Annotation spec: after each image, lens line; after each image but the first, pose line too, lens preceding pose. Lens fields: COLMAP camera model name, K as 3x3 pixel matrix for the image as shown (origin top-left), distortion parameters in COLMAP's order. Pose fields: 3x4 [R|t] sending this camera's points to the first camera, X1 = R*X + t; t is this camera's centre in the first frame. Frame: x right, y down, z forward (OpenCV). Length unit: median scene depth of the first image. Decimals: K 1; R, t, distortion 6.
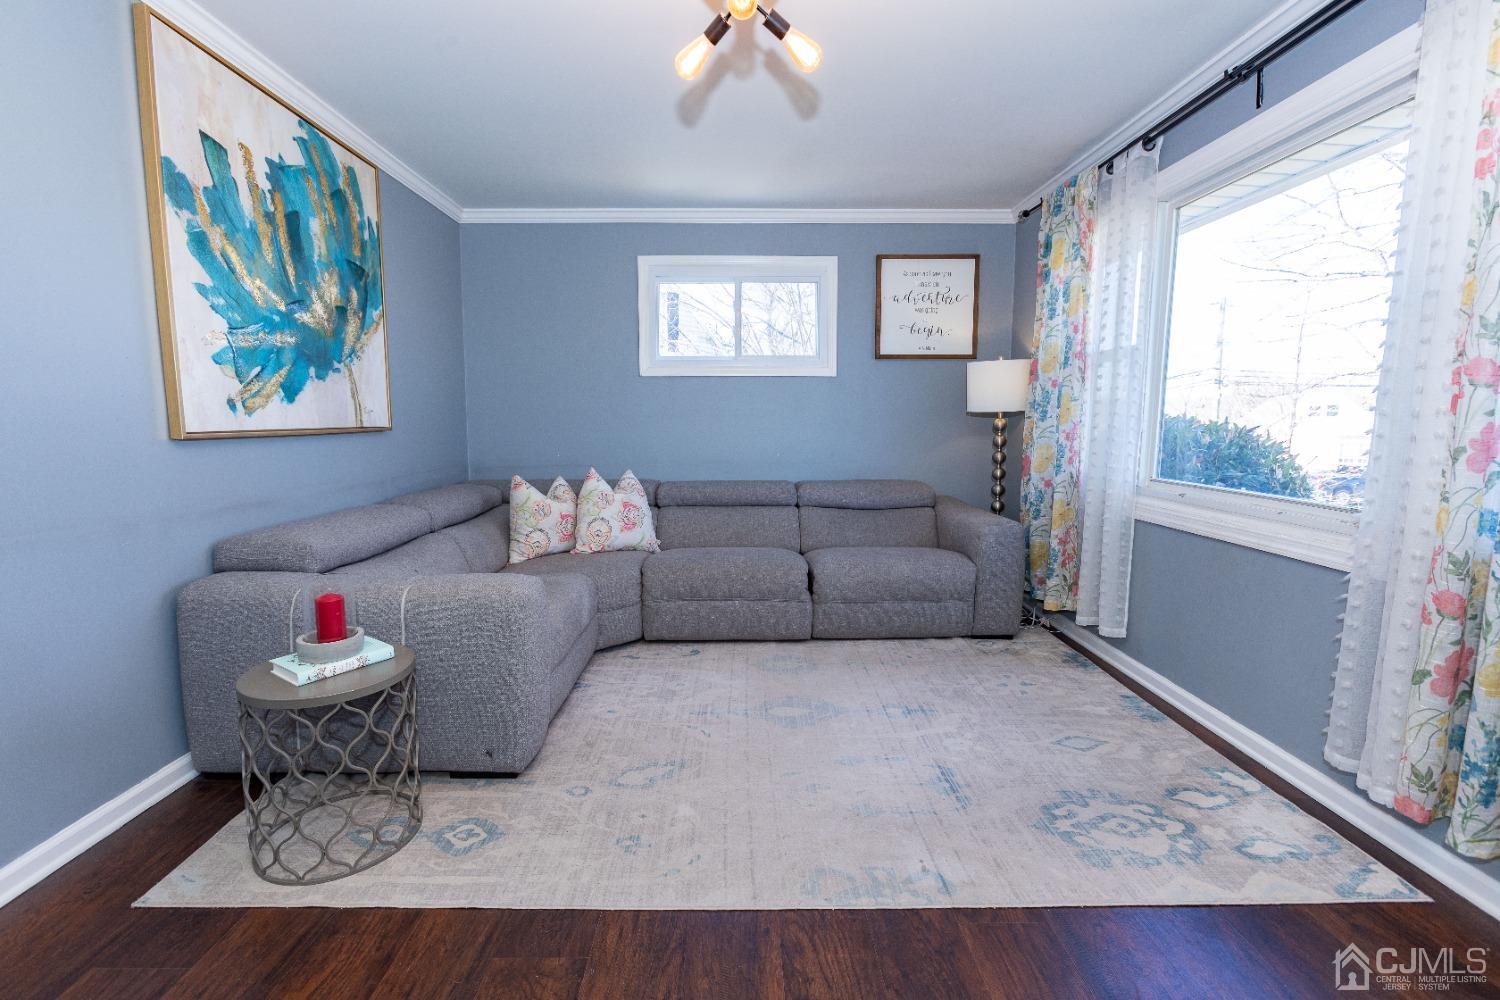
lens RADIAL K [[664.5, 0, 746.7], [0, 664.5, 494.3], [0, 0, 1]] dist [-0.020942, 0.015122]
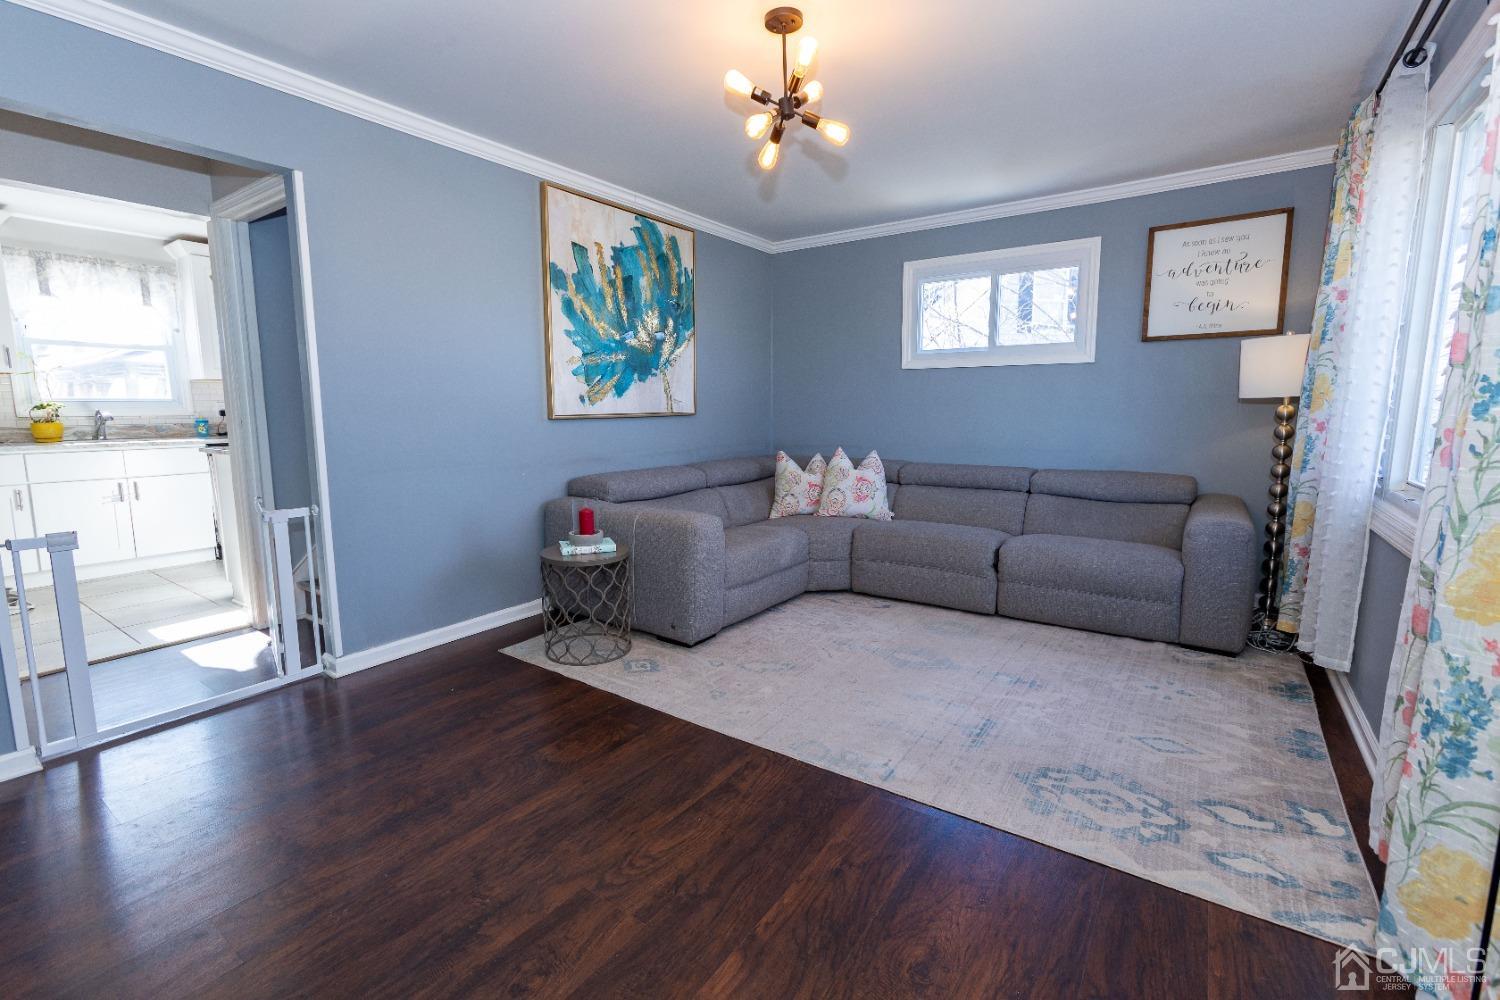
lens RADIAL K [[672.5, 0, 746.1], [0, 672.5, 491.5], [0, 0, 1]] dist [-0.022019, 0.019787]
pose [[0.810438, 0.070888, -0.581519, 0.437221], [-0.062763, 0.997445, 0.034120, 0.011776], [0.582452, 0.008846, 0.812817, -0.115676]]
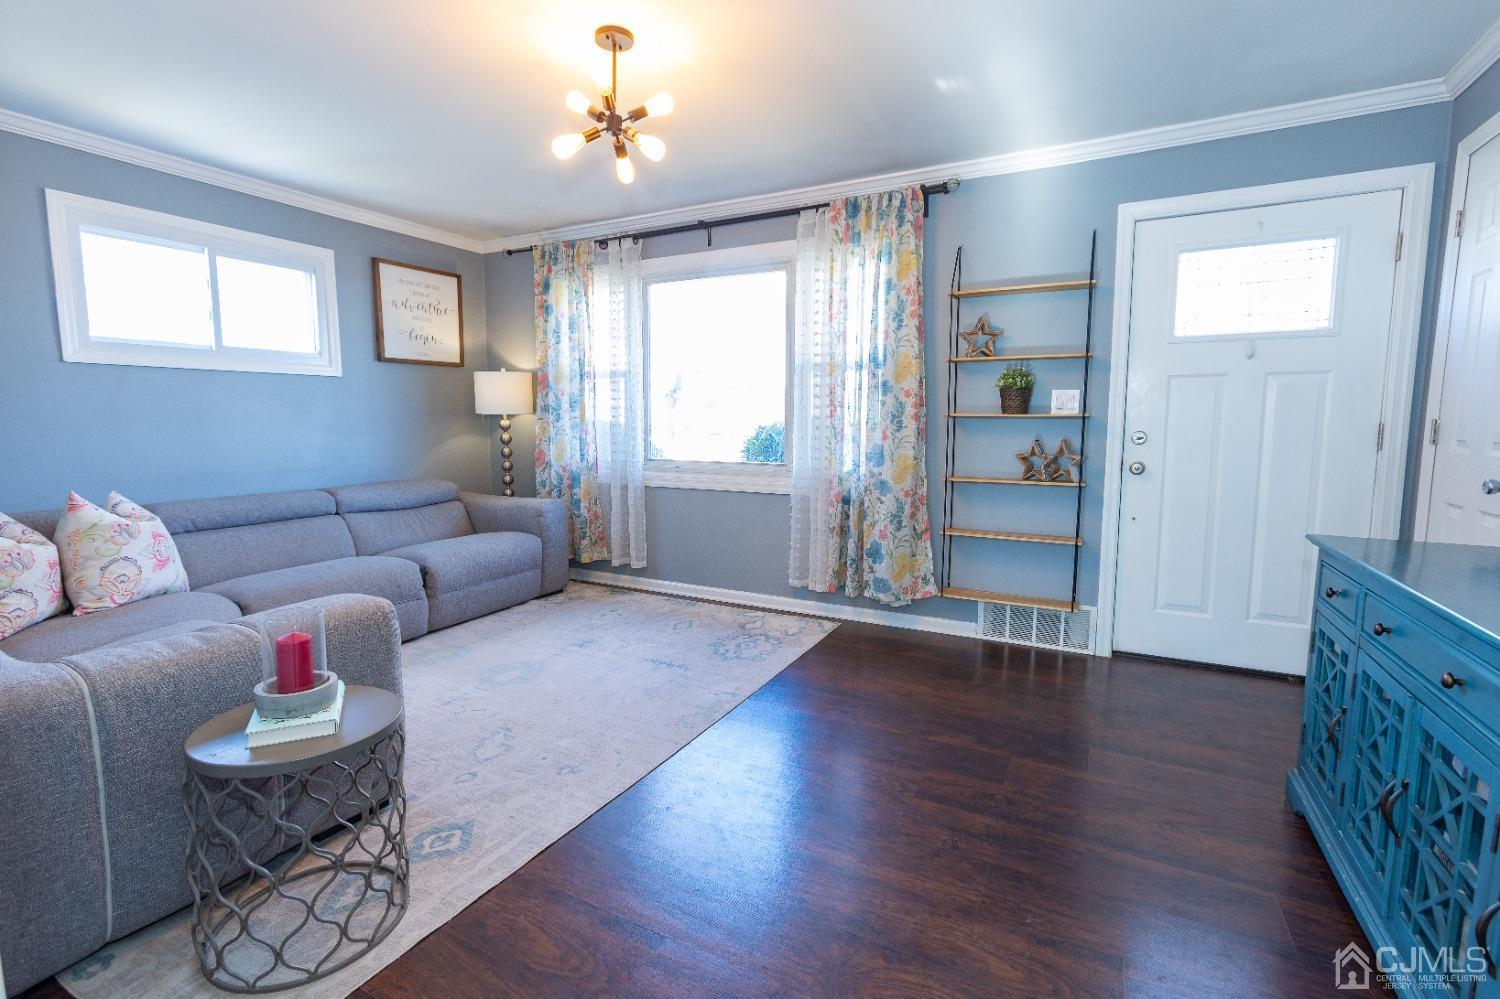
lens RADIAL K [[672.9, 0, 750.0], [0, 672.9, 499.5], [0, 0, 1]] dist [-0.029071, 0.010218]
pose [[0.476710, -0.103391, 0.872959, -0.632718], [0.098483, 0.993089, 0.063839, -0.007521], [-0.873526, 0.055539, 0.483598, 0.051323]]
